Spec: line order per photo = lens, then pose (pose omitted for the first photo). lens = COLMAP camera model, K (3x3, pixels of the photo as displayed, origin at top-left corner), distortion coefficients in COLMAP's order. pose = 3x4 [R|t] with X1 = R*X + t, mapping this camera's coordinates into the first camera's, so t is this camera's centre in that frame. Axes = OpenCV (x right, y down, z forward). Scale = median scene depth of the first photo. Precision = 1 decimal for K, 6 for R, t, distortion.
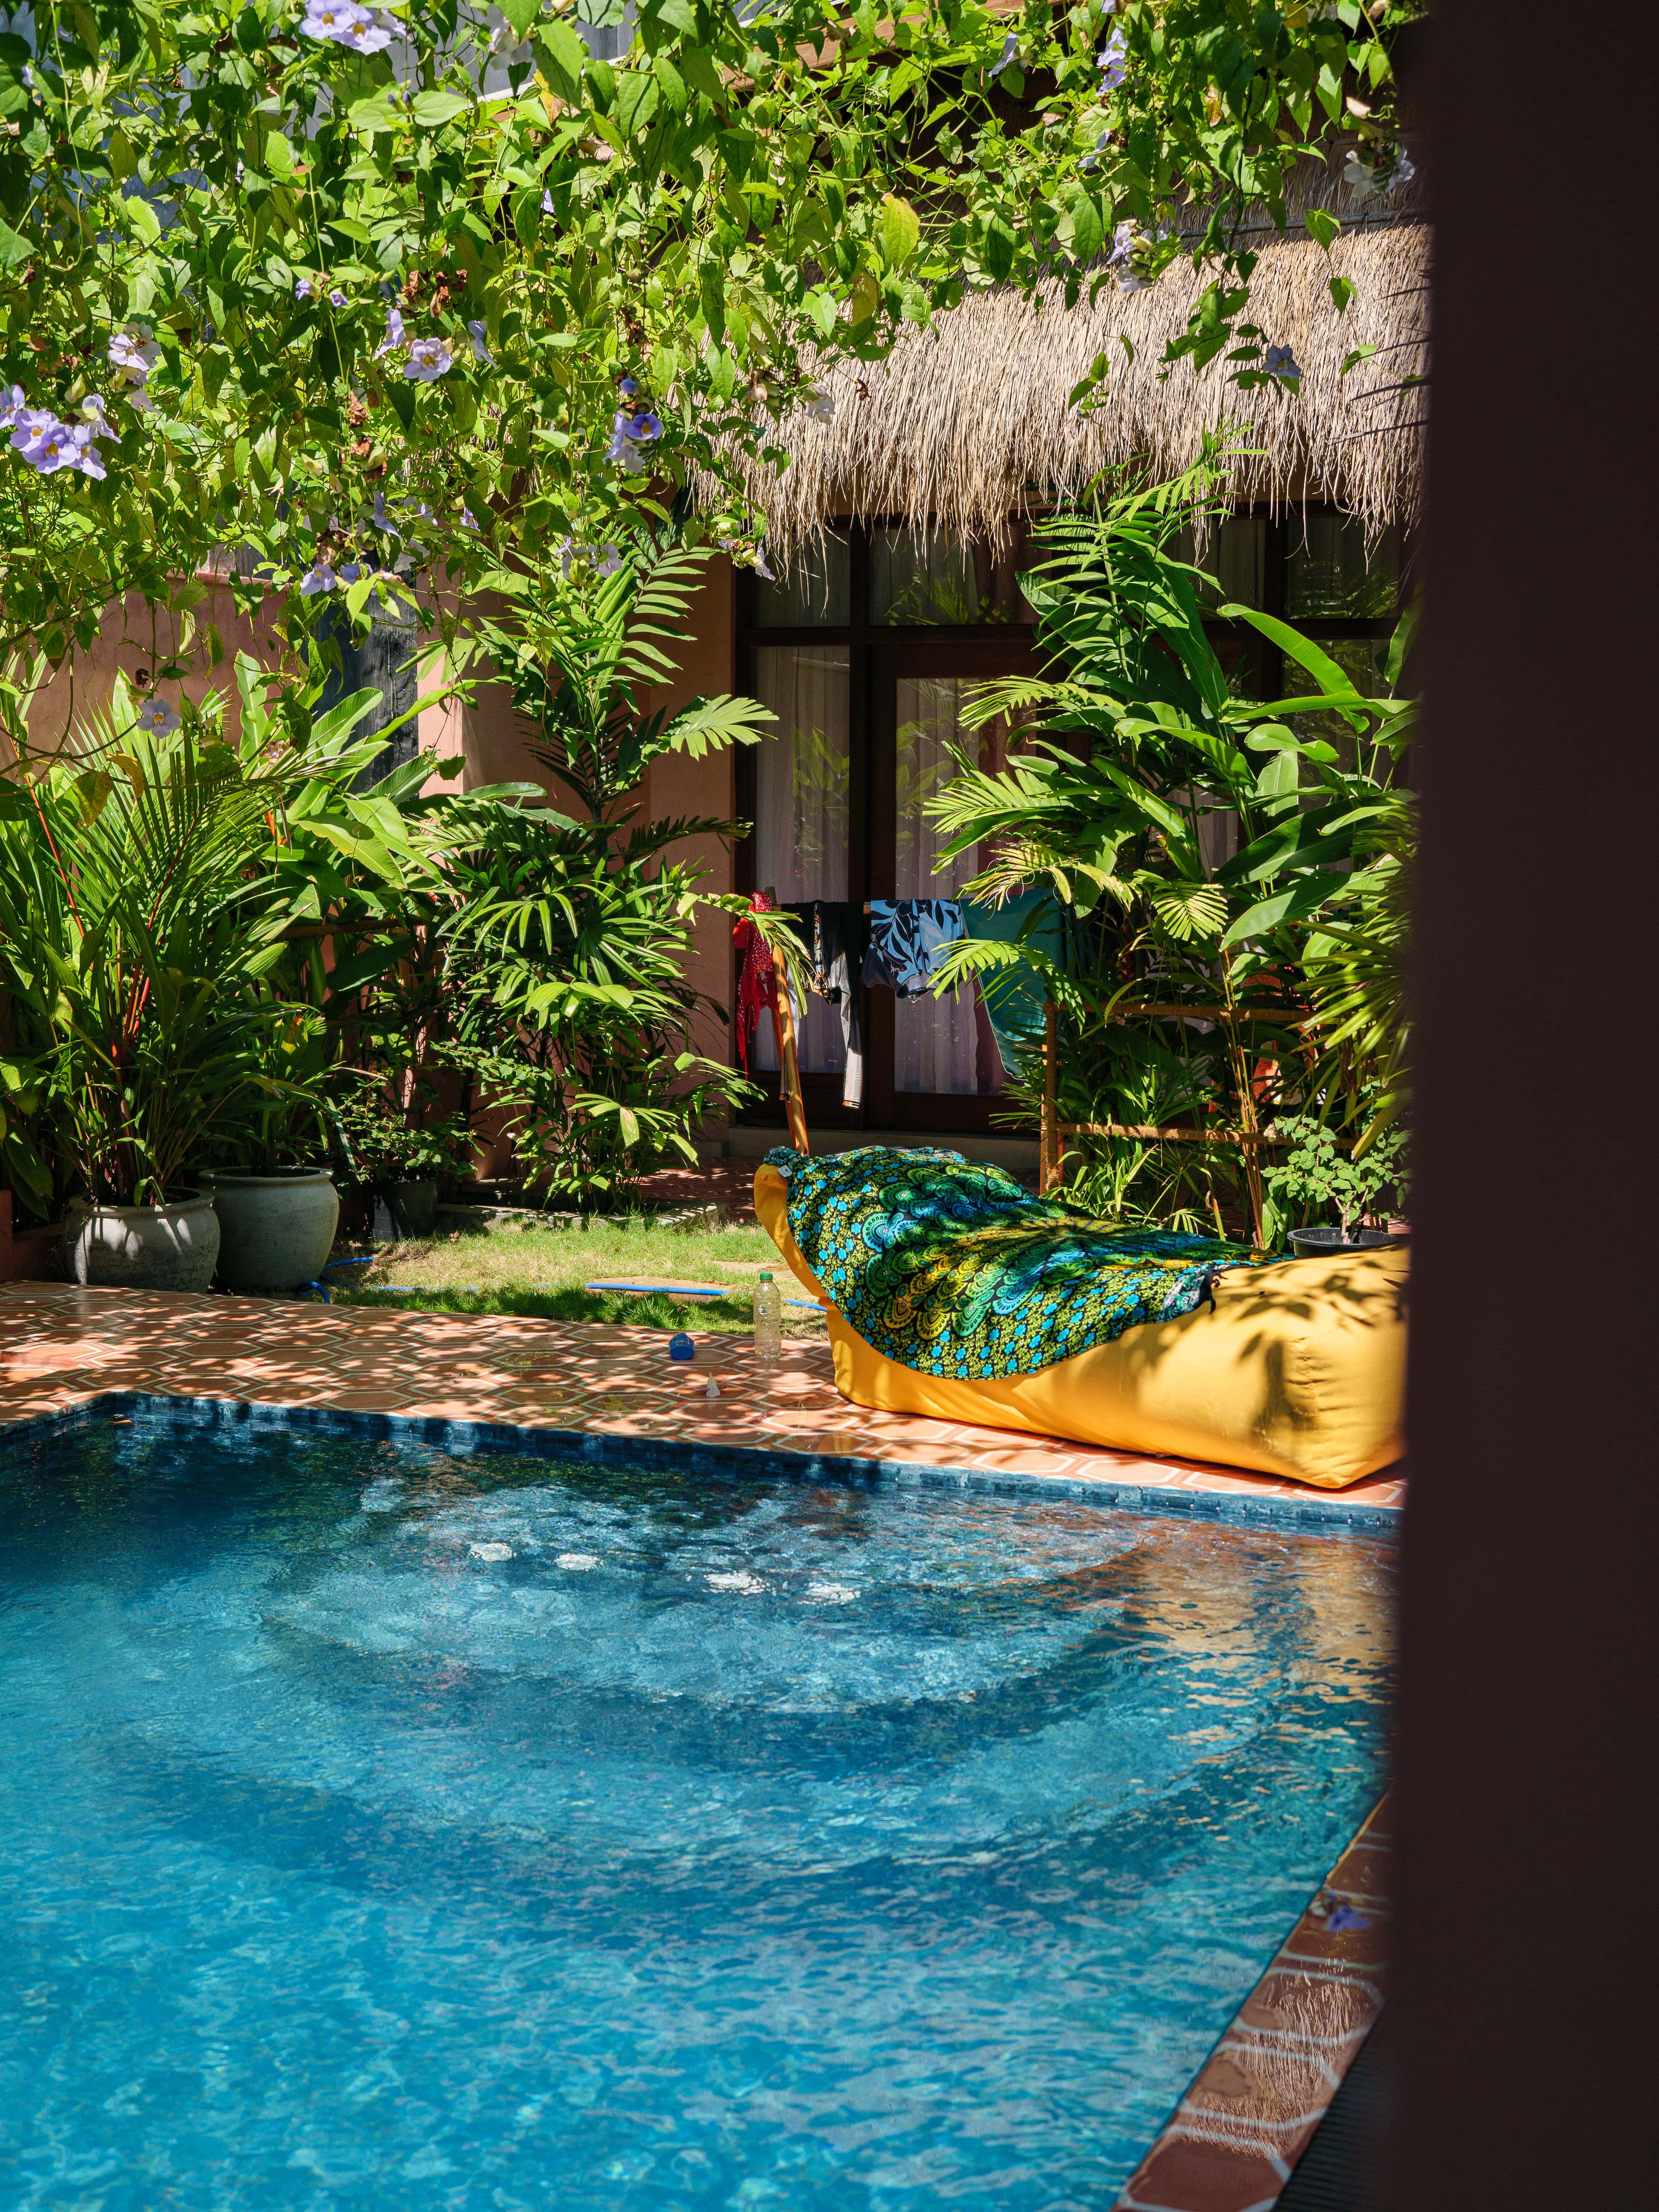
lens RADIAL K [[2766.0, 0, 849.0], [0, 2766.0, 1115.0], [0, 0, 1]] dist [0.007517, 0.000000]
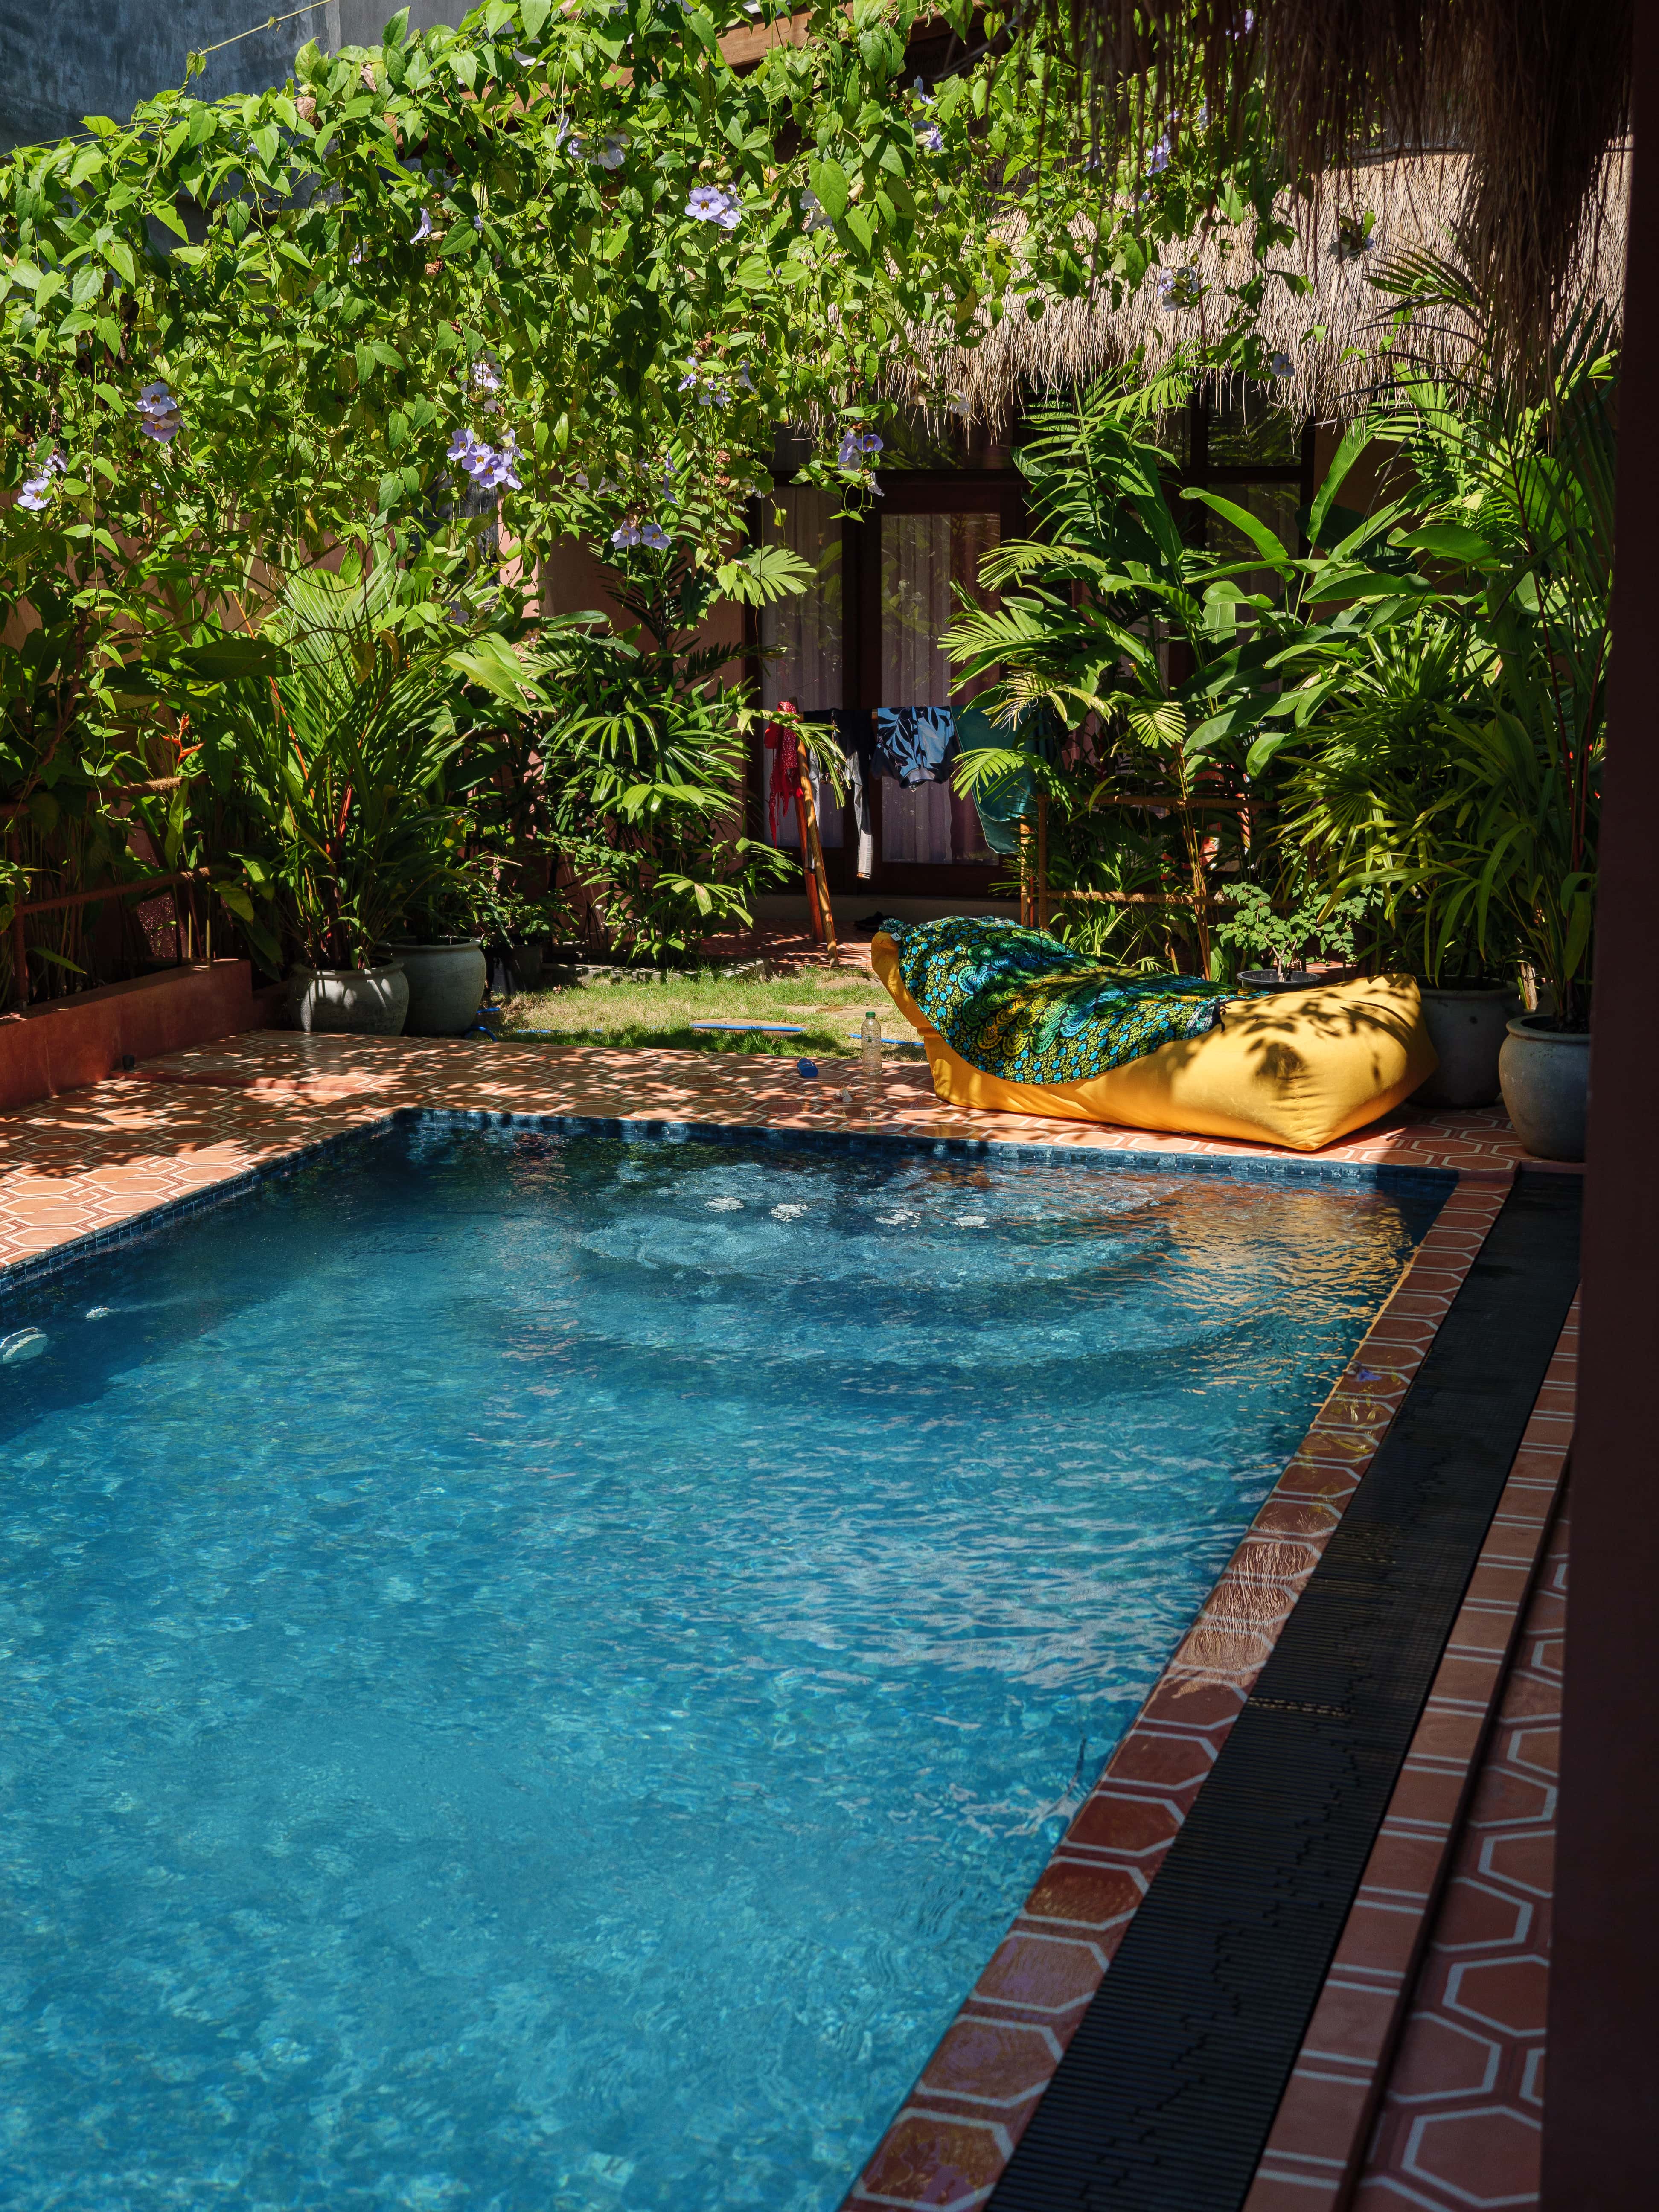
lens RADIAL K [[2766.0, 0, 823.9], [0, 2766.0, 1096.6], [0, 0, 1]] dist [0.007517, 0.000000]
pose [[0.998463, -0.020911, 0.051316, -0.105012], [0.016467, 0.996197, 0.085555, -0.014859], [-0.052910, -0.084578, 0.995011, -0.294225]]
